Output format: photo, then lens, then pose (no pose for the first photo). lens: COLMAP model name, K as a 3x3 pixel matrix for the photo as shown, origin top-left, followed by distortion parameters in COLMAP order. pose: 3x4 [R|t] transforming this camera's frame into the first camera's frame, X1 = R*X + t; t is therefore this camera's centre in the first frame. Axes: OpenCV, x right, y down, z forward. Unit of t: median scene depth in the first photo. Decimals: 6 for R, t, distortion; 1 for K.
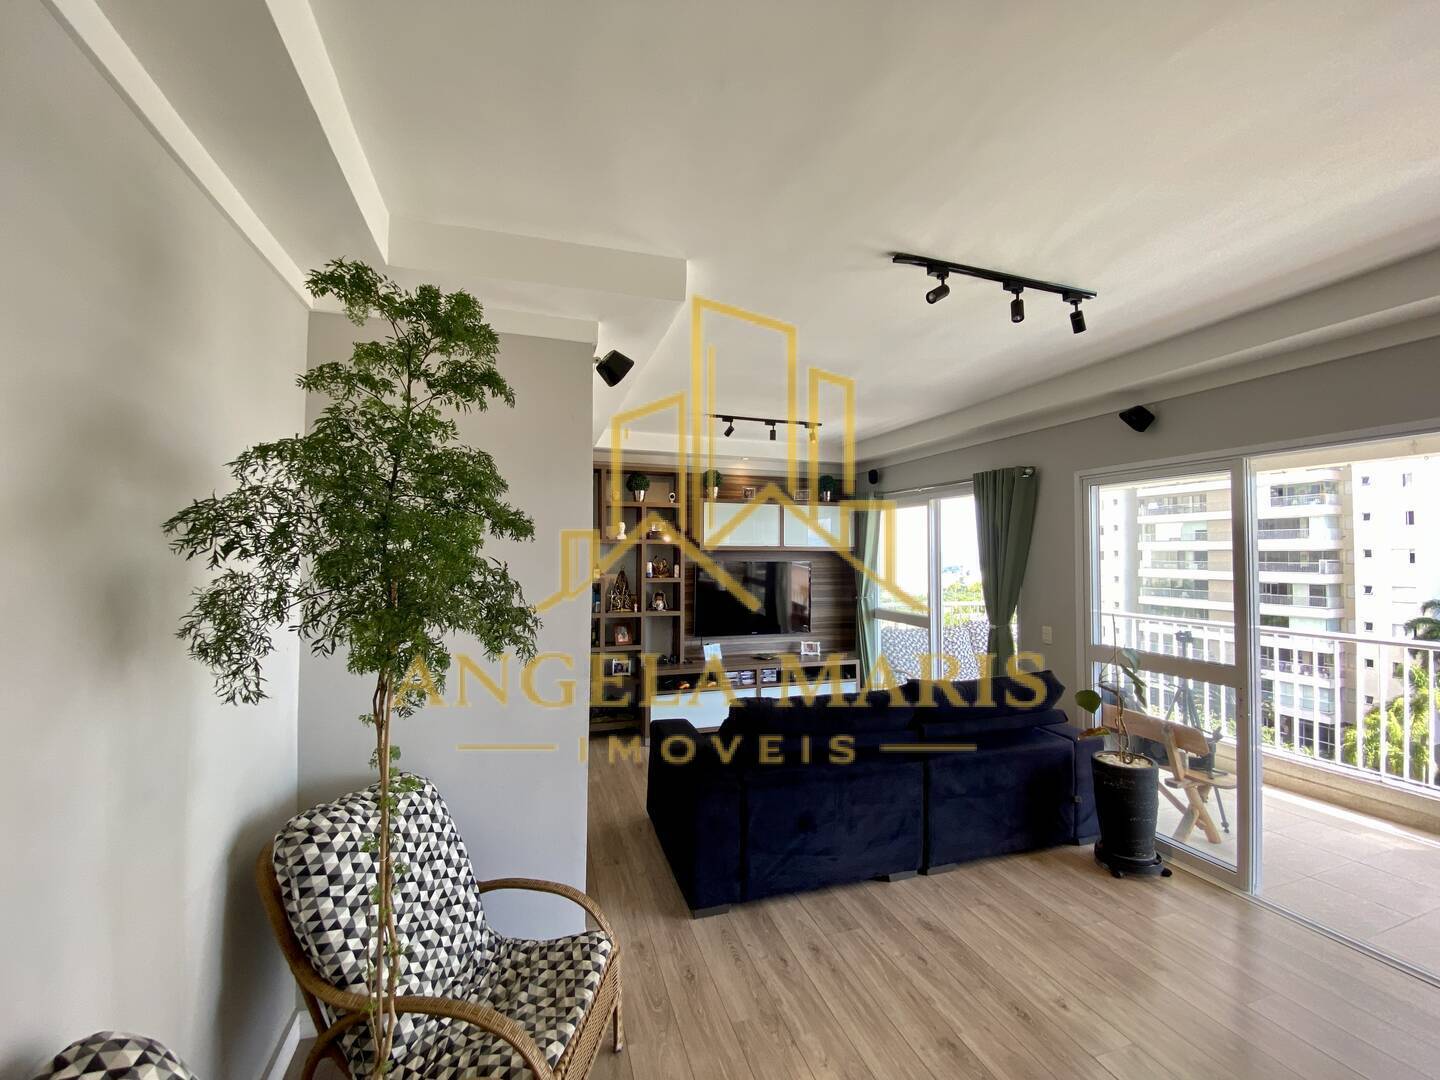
lens RADIAL K [[584.5, 0, 714.9], [0, 584.5, 538.0], [0, 0, 1]] dist [0.004007, -0.013880]
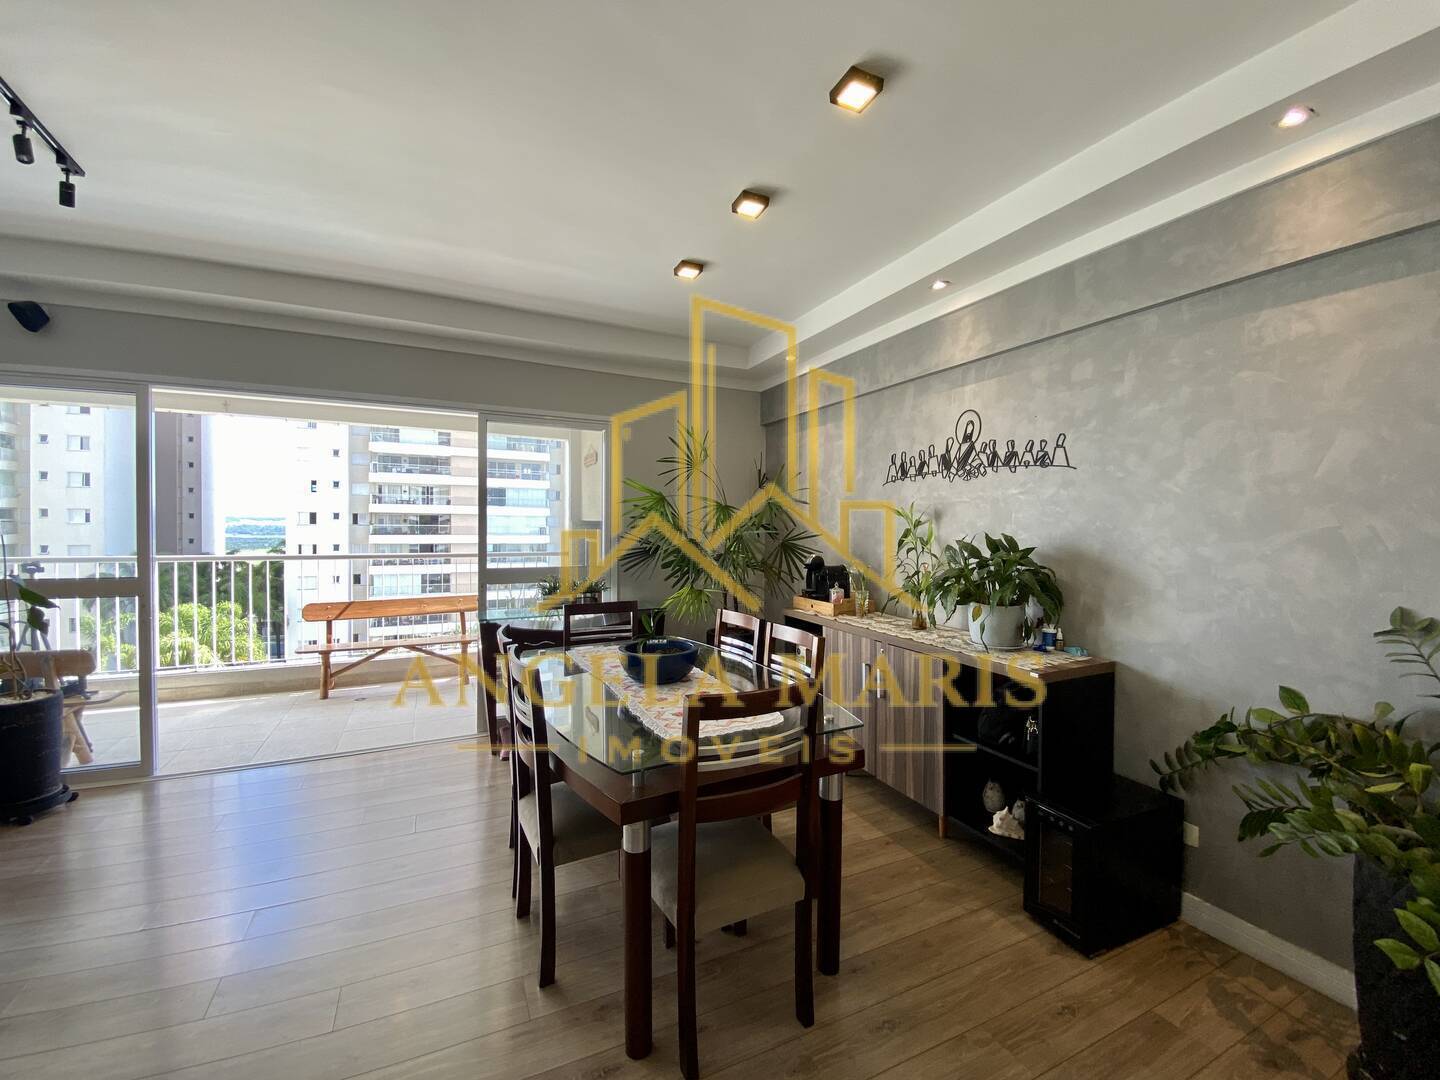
lens RADIAL K [[584.5, 0, 718.2], [0, 584.5, 534.1], [0, 0, 1]] dist [0.004007, -0.013880]
pose [[-0.153767, -0.020880, 0.987886, -0.331116], [-0.038510, 0.999144, 0.015124, 0.083934], [-0.987356, -0.035718, -0.154440, 0.099715]]
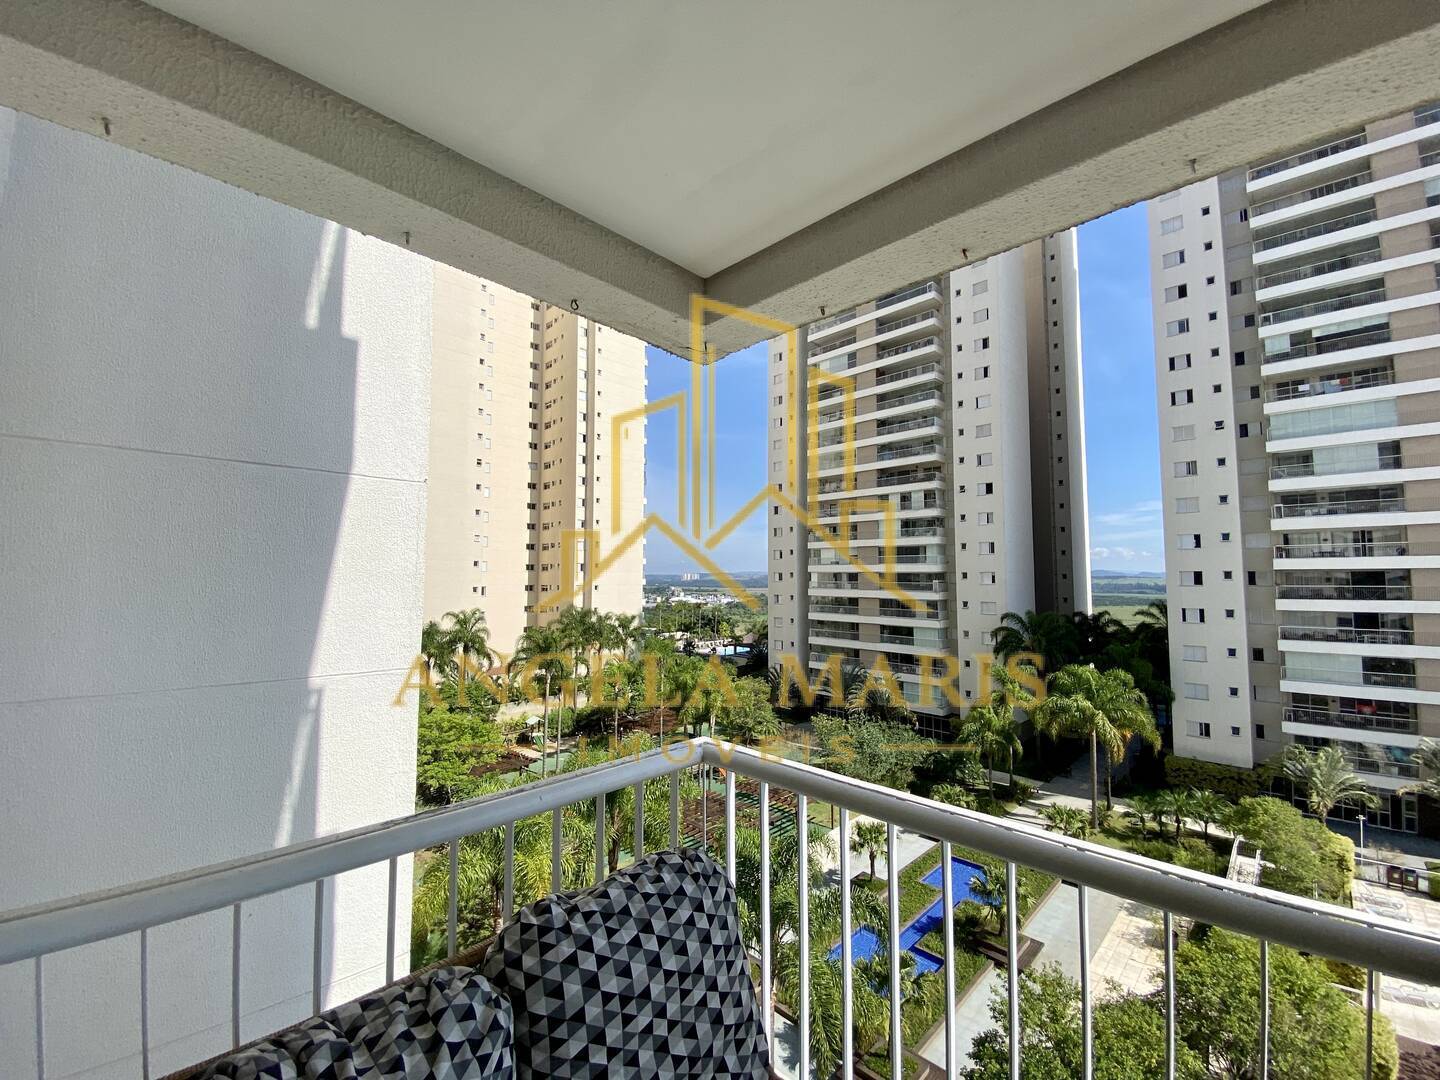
lens RADIAL K [[584.5, 0, 712.3], [0, 584.5, 538.1], [0, 0, 1]] dist [0.004007, -0.013880]
pose [[0.887446, 0.028795, 0.460011, 1.311859], [-0.012086, 0.999157, -0.039226, 0.044248], [-0.460752, 0.029251, 0.887047, 2.690390]]
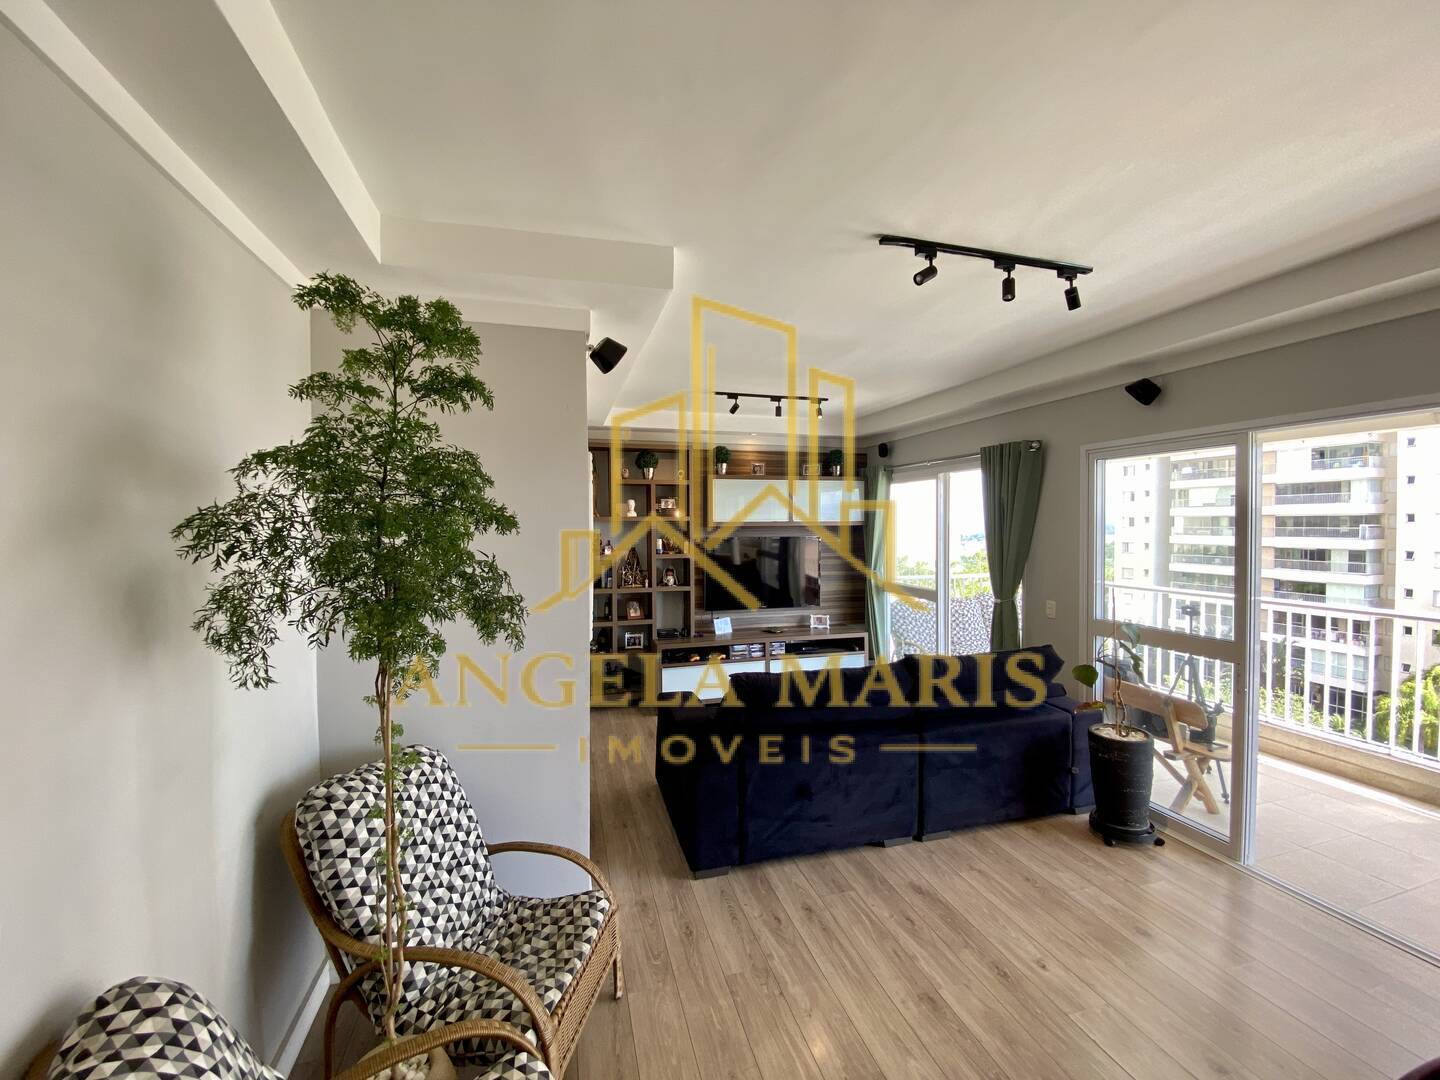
lens RADIAL K [[584.5, 0, 715.3], [0, 584.5, 538.1], [0, 0, 1]] dist [0.004007, -0.013880]
pose [[0.999302, -0.009383, -0.036172, 0.040822], [0.011205, 0.998661, 0.050510, -0.017849], [0.035650, -0.050880, 0.998068, -0.022123]]
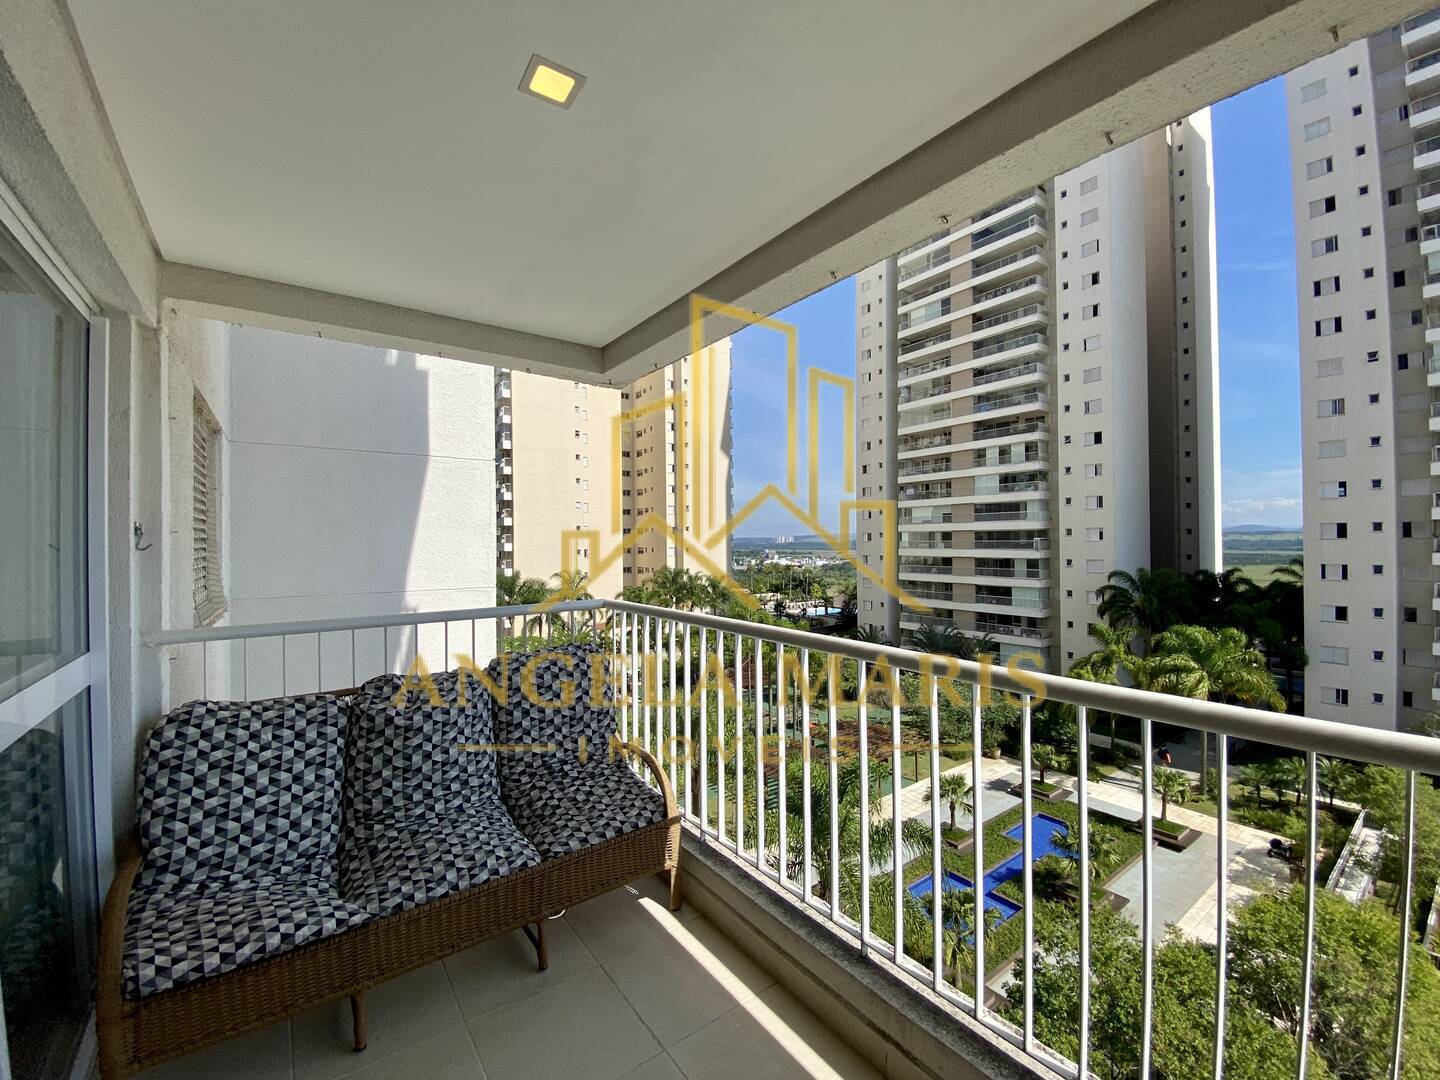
lens RADIAL K [[584.5, 0, 705.0], [0, 584.5, 538.7], [0, 0, 1]] dist [0.004007, -0.013880]
pose [[0.953412, -0.013045, 0.301389, 1.366116], [0.005573, 0.999656, 0.025637, 0.118600], [-0.301619, -0.022763, 0.953157, 1.788747]]
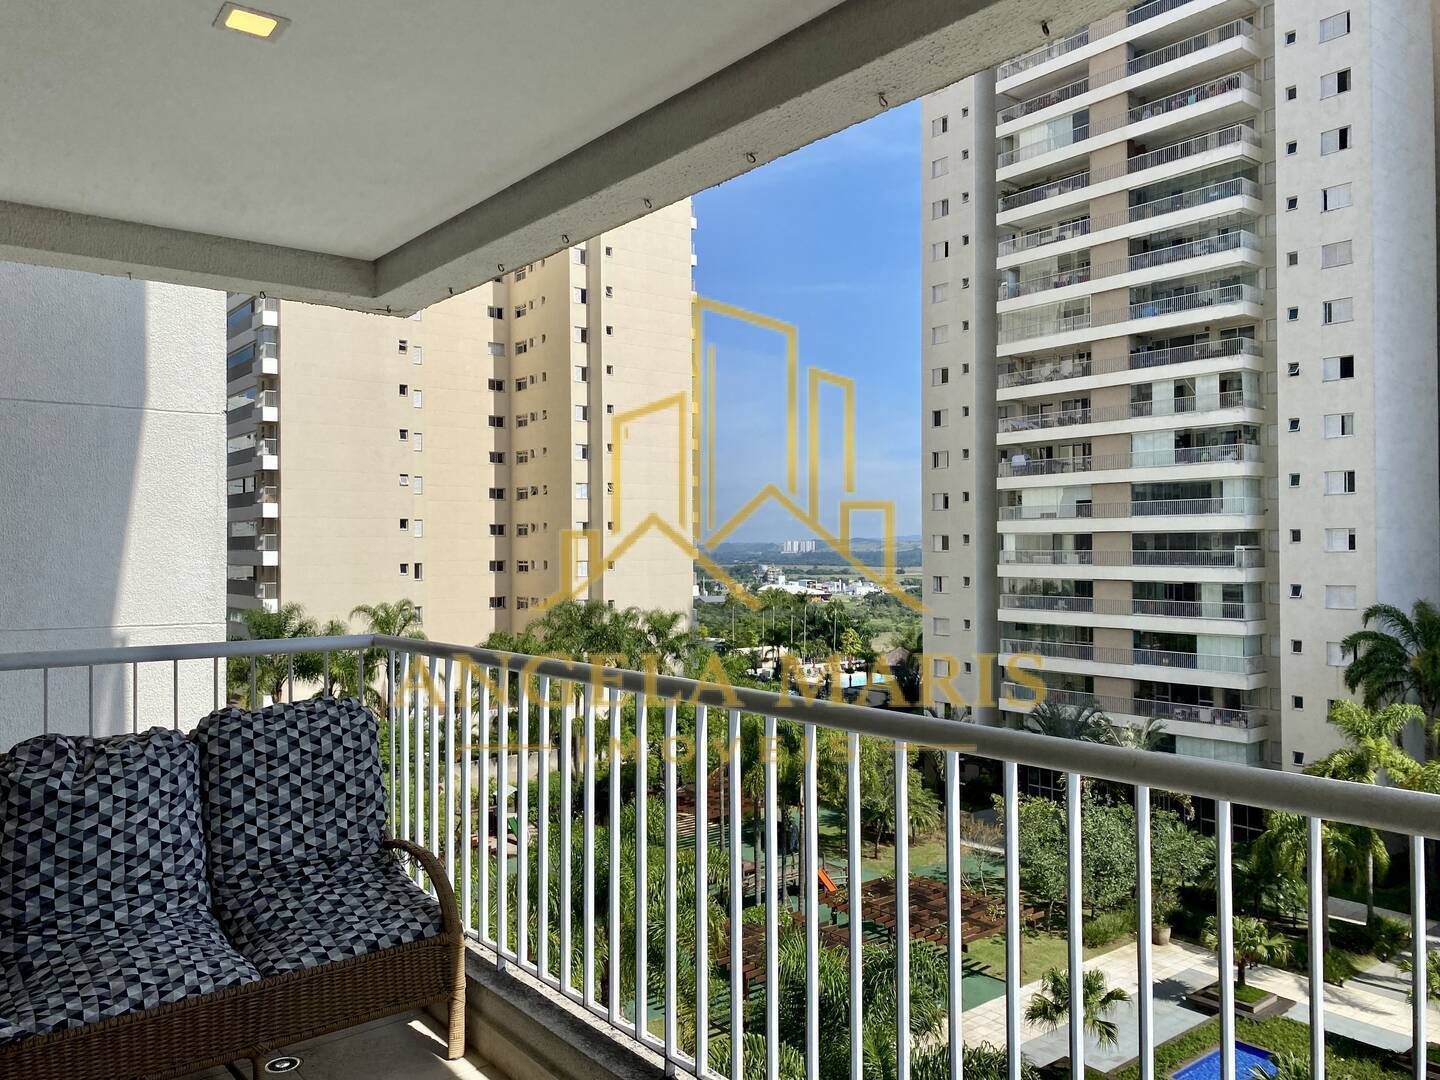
lens RADIAL K [[1096.4, 0, 696.2], [0, 1096.4, 539.1], [0, 0, 1]] dist [-0.020881, 0.019231]
pose [[0.939068, -0.006804, 0.343665, 1.427543], [-0.000376, 0.999783, 0.020820, 0.109982], [-0.343733, -0.019680, 0.938861, 1.416860]]
